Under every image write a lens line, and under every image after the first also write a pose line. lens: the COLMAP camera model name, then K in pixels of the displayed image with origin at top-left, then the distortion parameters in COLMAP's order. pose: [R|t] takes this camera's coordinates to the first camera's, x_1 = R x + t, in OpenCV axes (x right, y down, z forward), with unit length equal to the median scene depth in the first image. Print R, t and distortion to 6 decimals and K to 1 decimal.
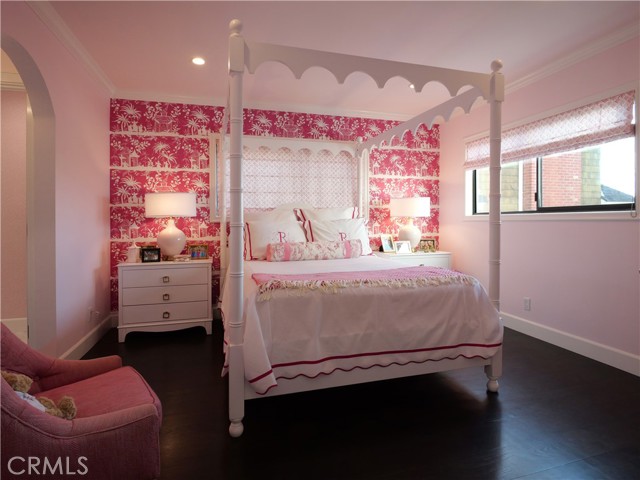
lens RADIAL K [[349.9, 0, 318.9], [0, 349.9, 233.9], [0, 0, 1]] dist [-0.020156, -0.000105]
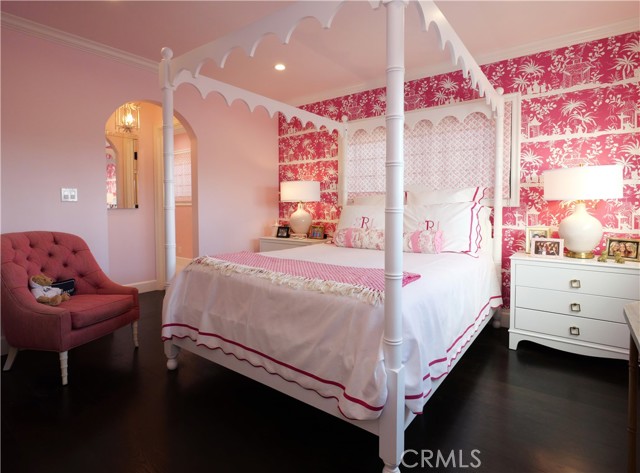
lens RADIAL K [[464.3, 0, 320.0], [0, 464.3, 236.5], [0, 0, 1]] dist [-0.023998, 0.000859]
pose [[0.478179, 0.063783, -0.875943, 0.676770], [-0.036030, 0.997944, 0.052998, -0.010891], [0.877523, 0.006217, 0.479494, 0.196406]]
